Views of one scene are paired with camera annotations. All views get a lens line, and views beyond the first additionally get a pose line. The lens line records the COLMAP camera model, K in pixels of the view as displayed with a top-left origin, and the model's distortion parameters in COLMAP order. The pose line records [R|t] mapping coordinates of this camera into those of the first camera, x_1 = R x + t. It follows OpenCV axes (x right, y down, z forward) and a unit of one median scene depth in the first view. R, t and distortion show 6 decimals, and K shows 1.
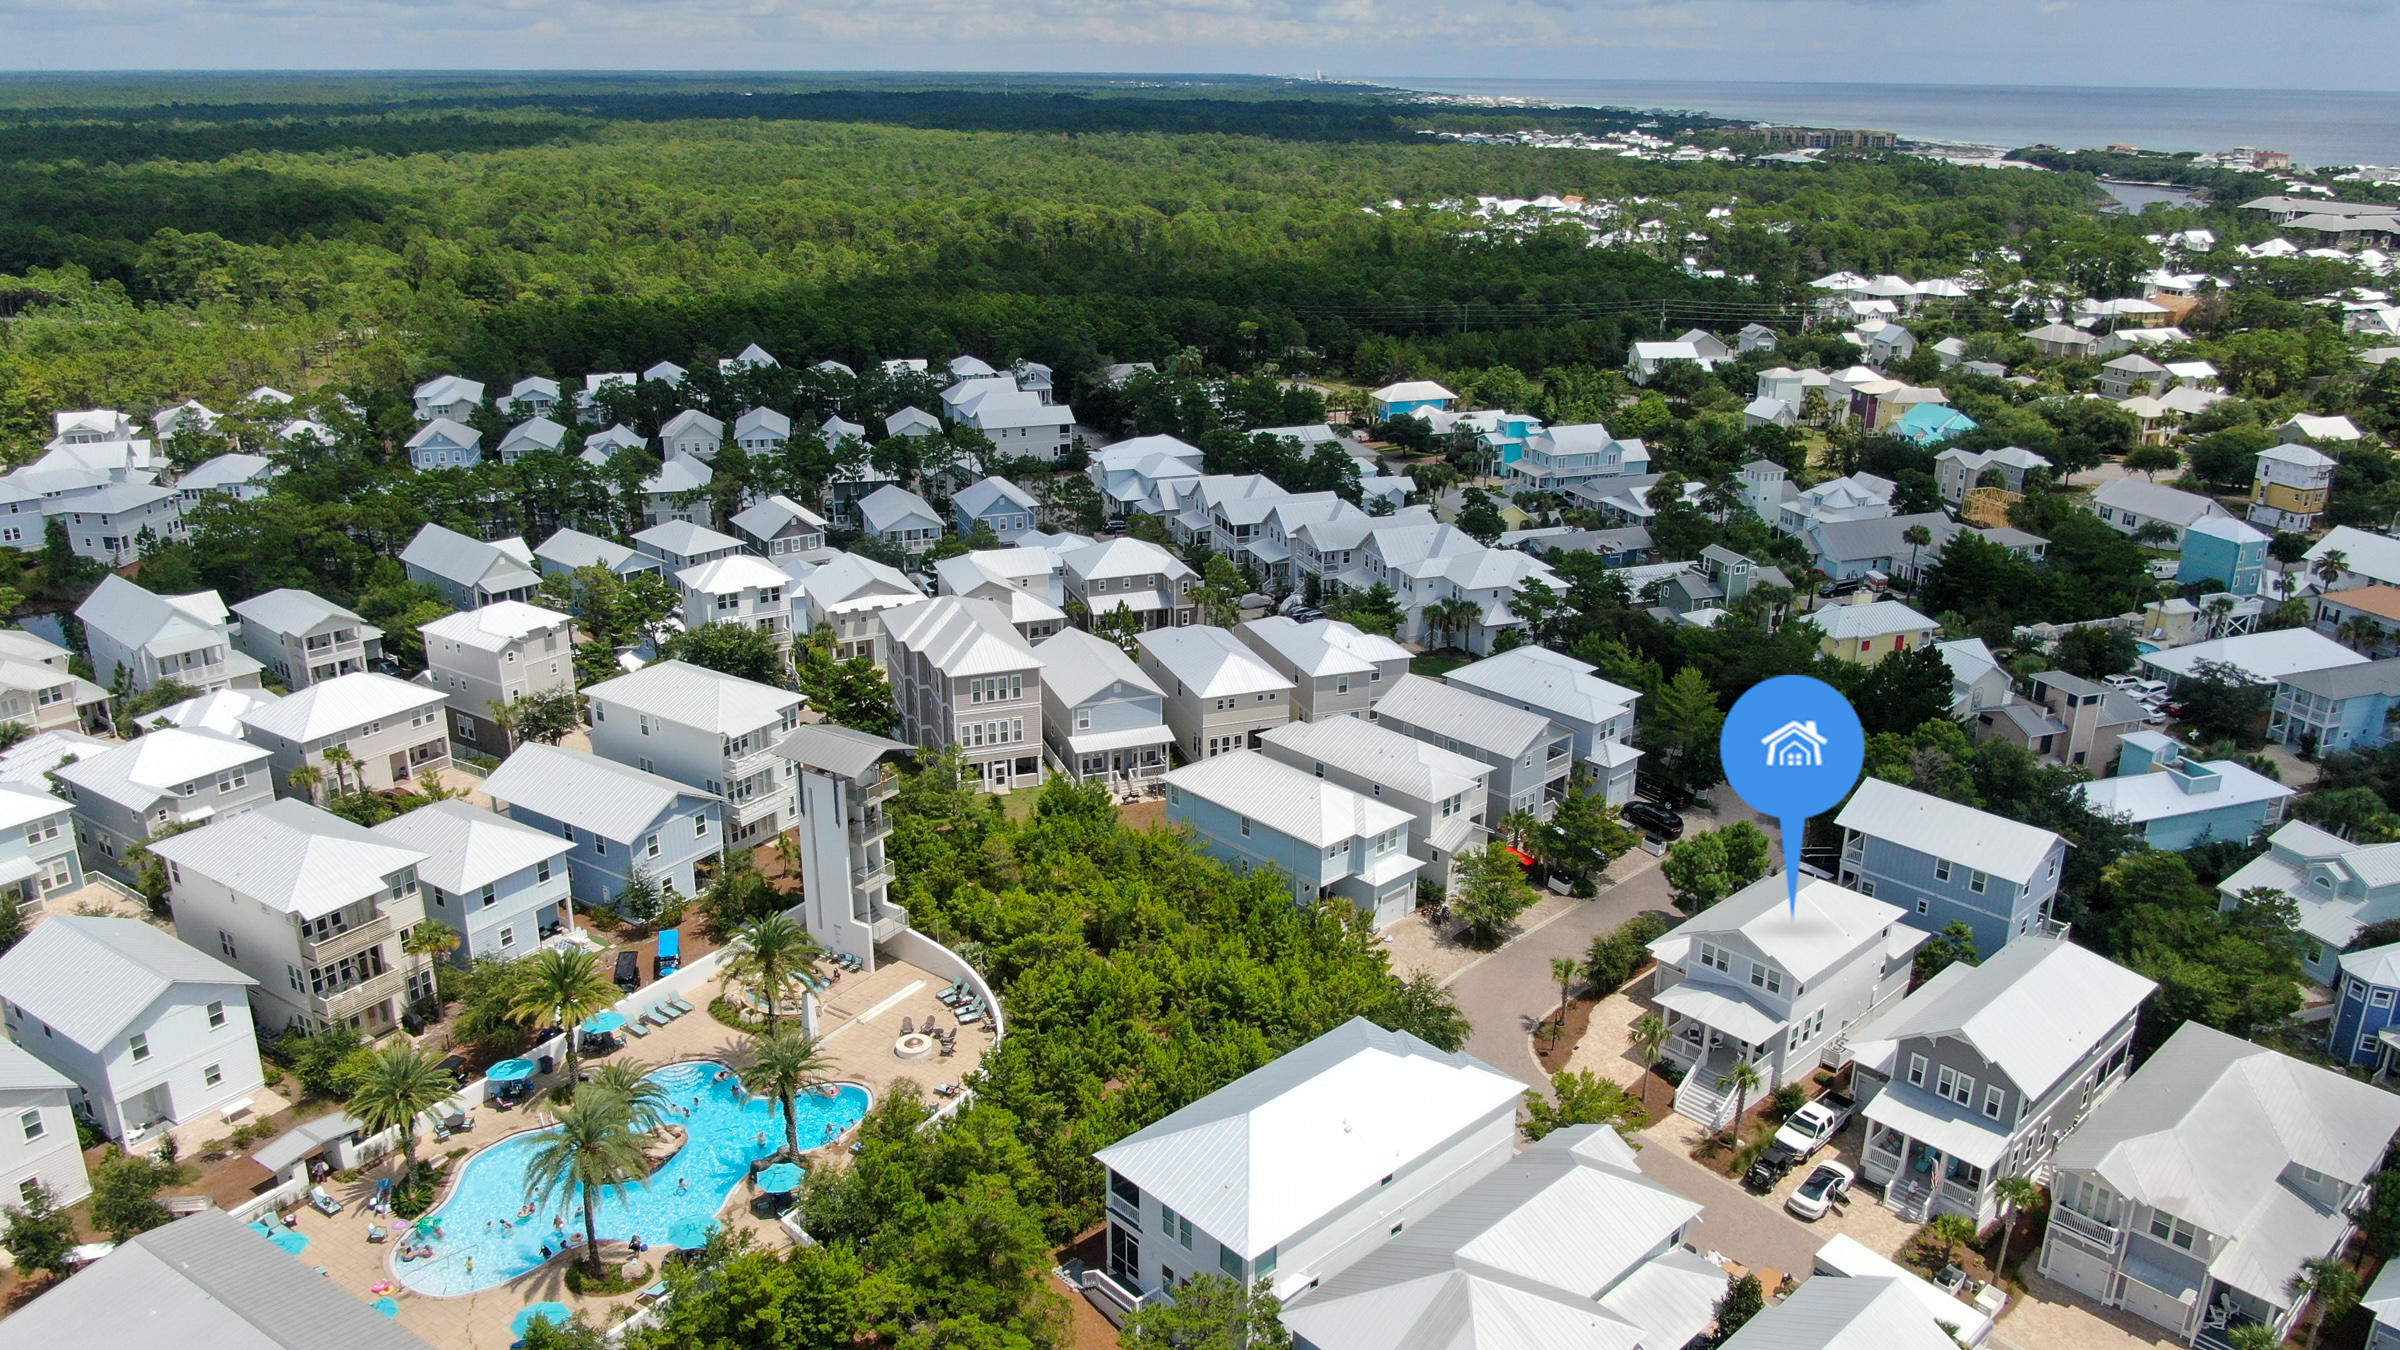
lens RADIAL K [[1746.6, 0, 1206.4], [0, 1746.6, 677.4], [0, 0, 1]] dist [-0.006720, -0.000176]
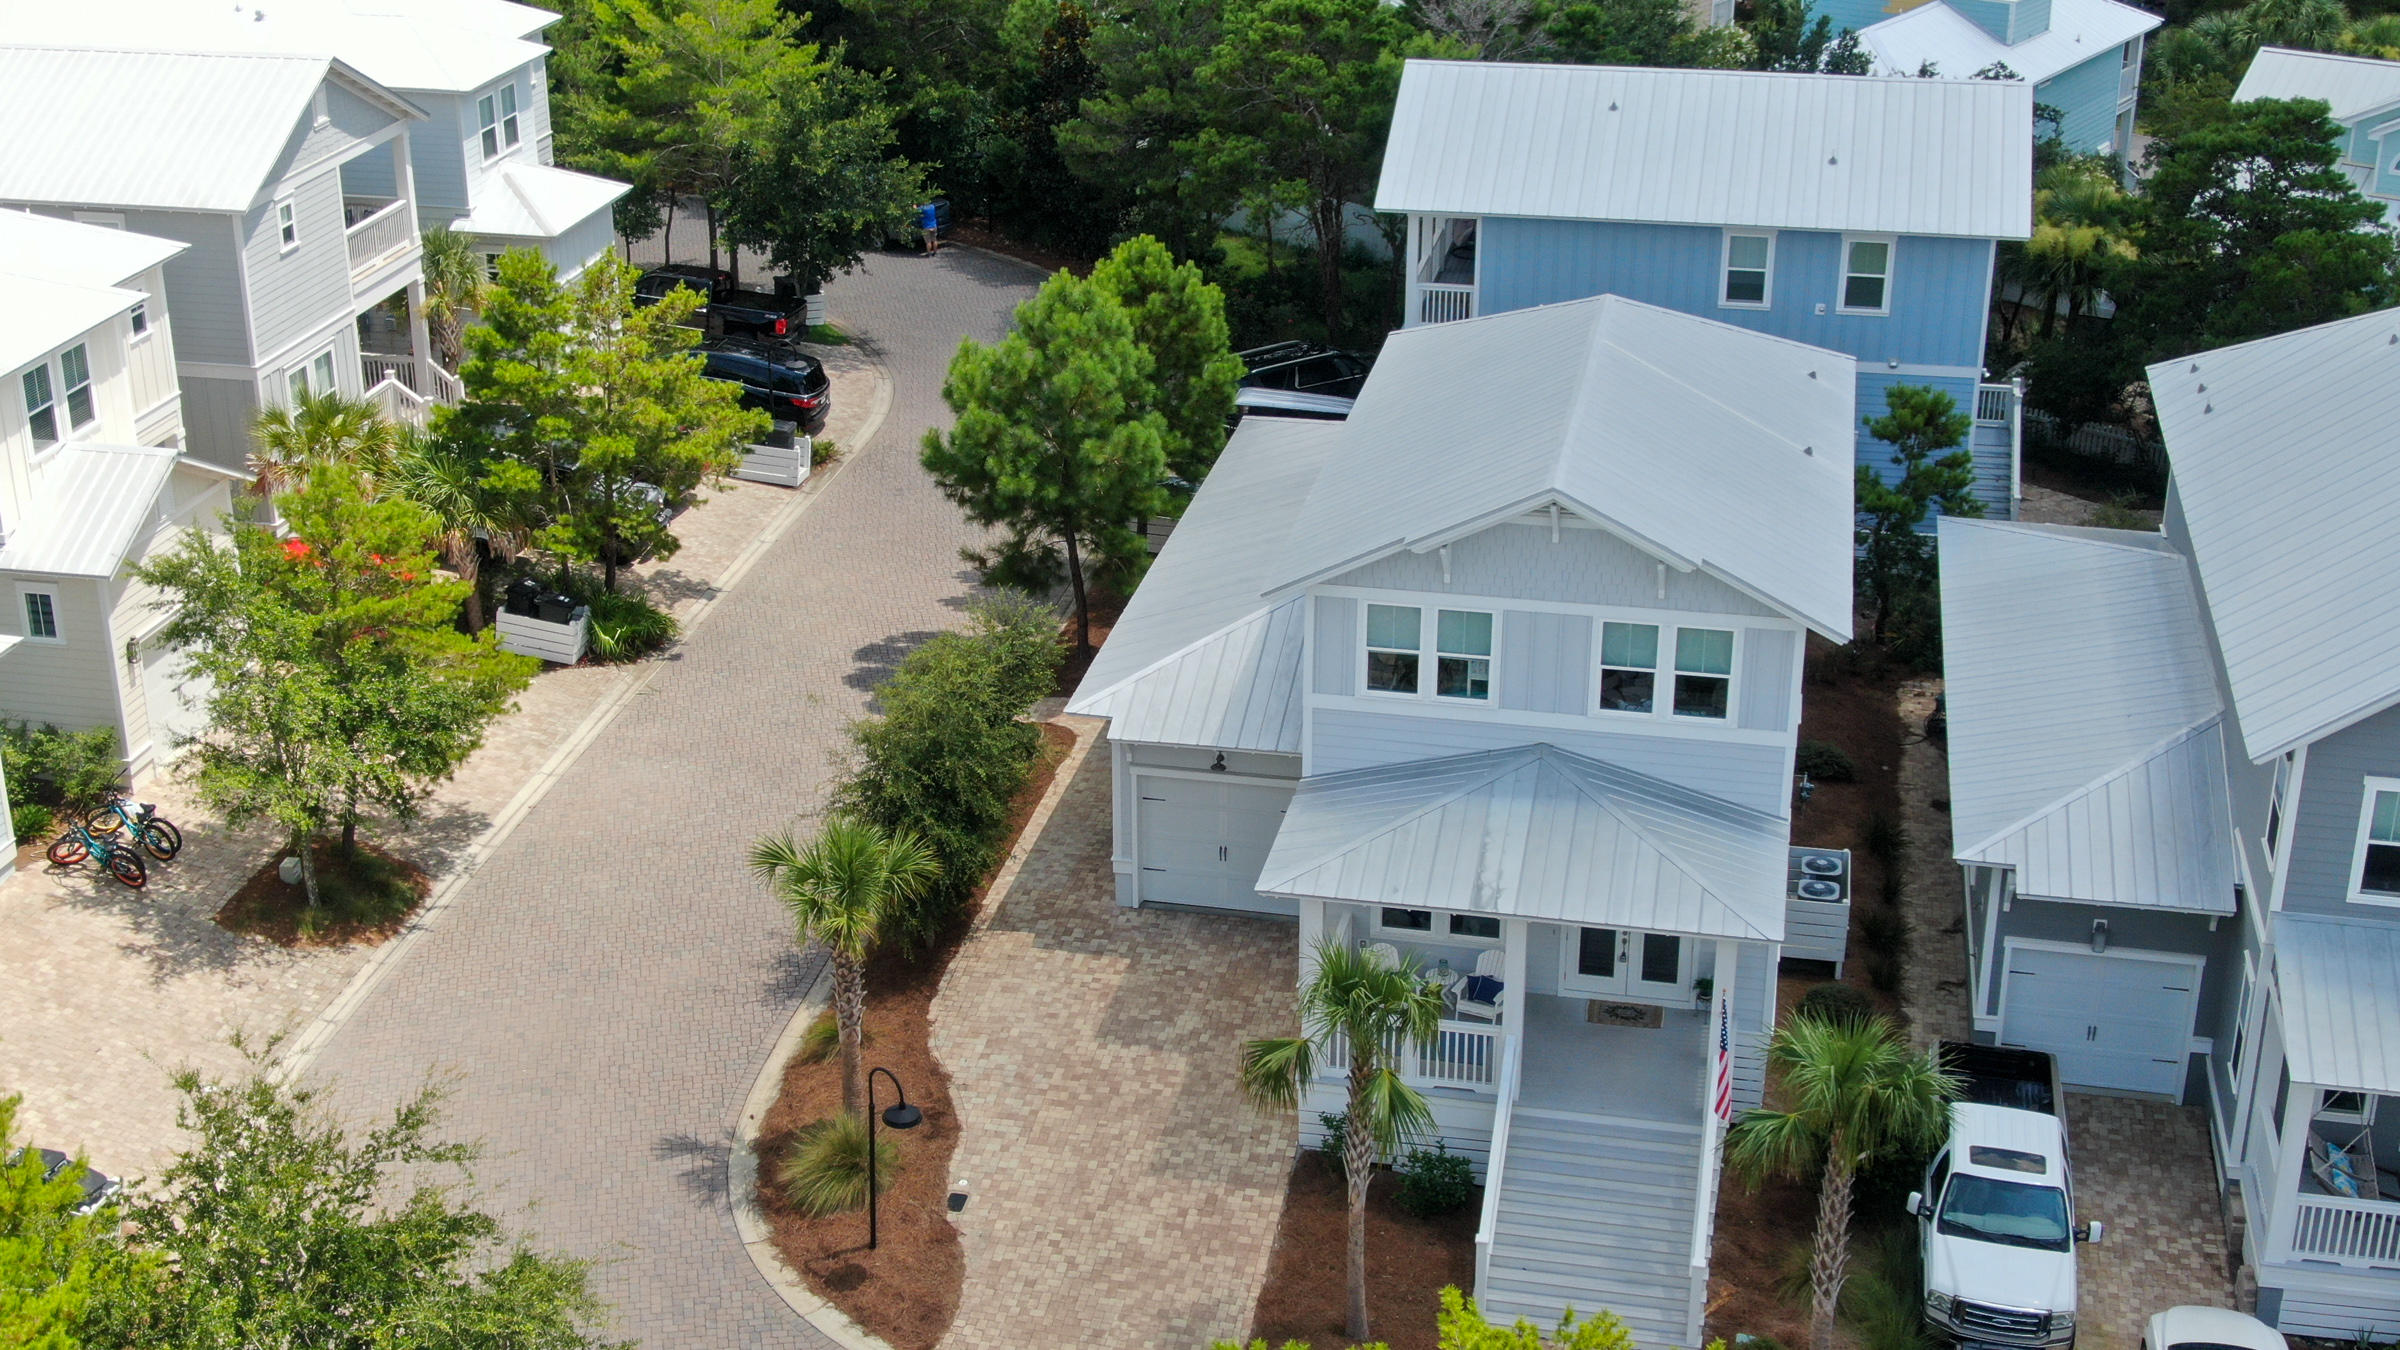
lens RADIAL K [[3093.5, 0, 1200.0], [0, 3093.5, 675.0], [0, 0, 1]] dist [-0.005760, -0.019136]
pose [[0.819401, -0.230209, 0.524963, 0.039937], [0.200350, 0.973070, 0.113994, 0.095522], [-0.537068, 0.011770, 0.843457, 0.577899]]
